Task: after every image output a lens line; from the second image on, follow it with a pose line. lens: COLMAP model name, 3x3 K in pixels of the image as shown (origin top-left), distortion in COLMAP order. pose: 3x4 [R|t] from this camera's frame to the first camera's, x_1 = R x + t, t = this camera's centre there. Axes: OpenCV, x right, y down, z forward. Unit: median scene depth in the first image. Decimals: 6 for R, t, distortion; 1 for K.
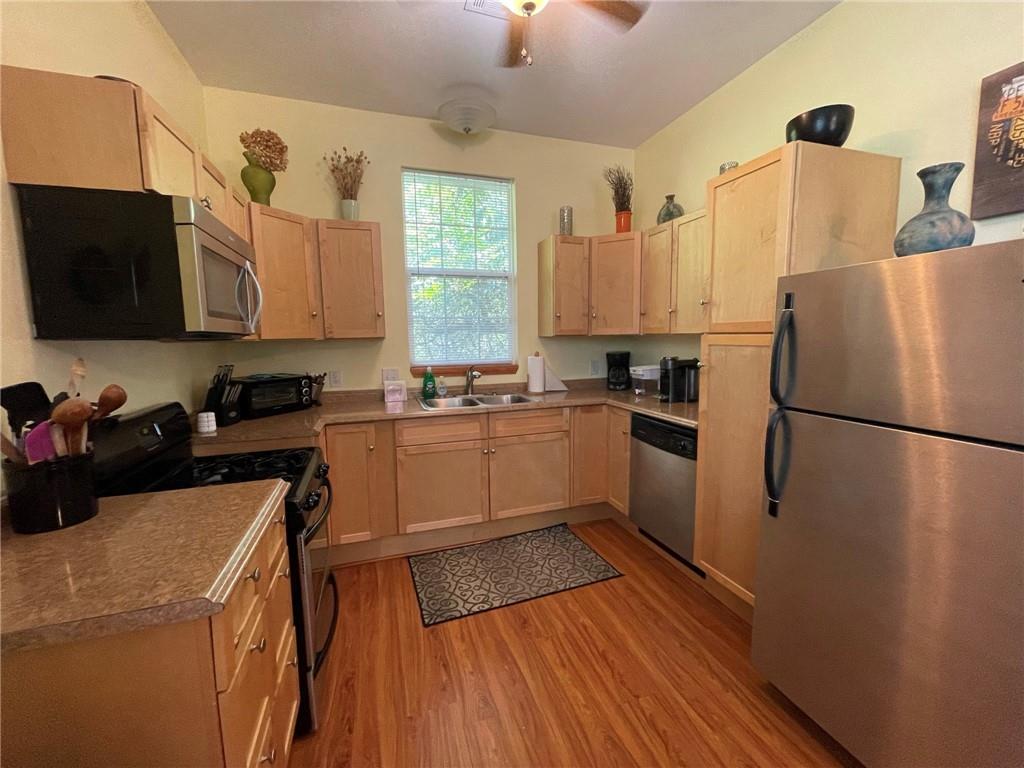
lens RADIAL K [[411.8, 0, 510.6], [0, 411.8, 380.7], [0, 0, 1]] dist [0.001379, 0.000217]
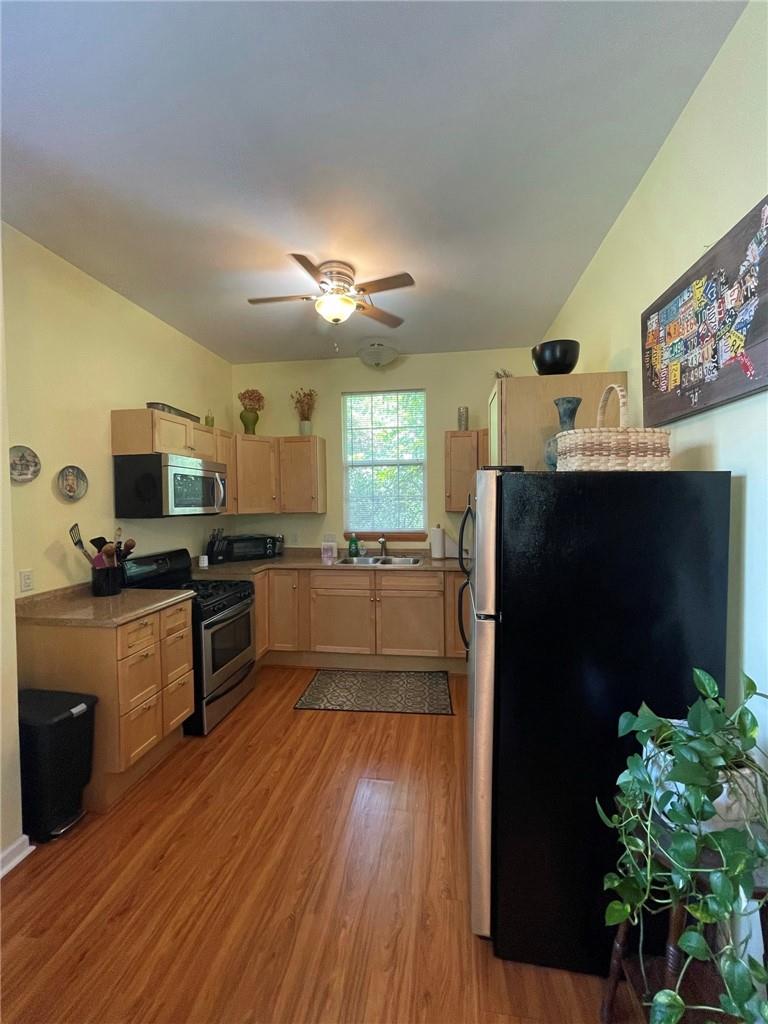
lens RADIAL K [[411.8, 0, 387.9], [0, 411.8, 509.7], [0, 0, 1]] dist [0.001379, 0.000217]
pose [[0.896418, 0.014397, -0.442976, 0.557232], [-0.049893, 0.996397, -0.068581, -0.026991], [0.440393, 0.083579, 0.893906, -0.183071]]
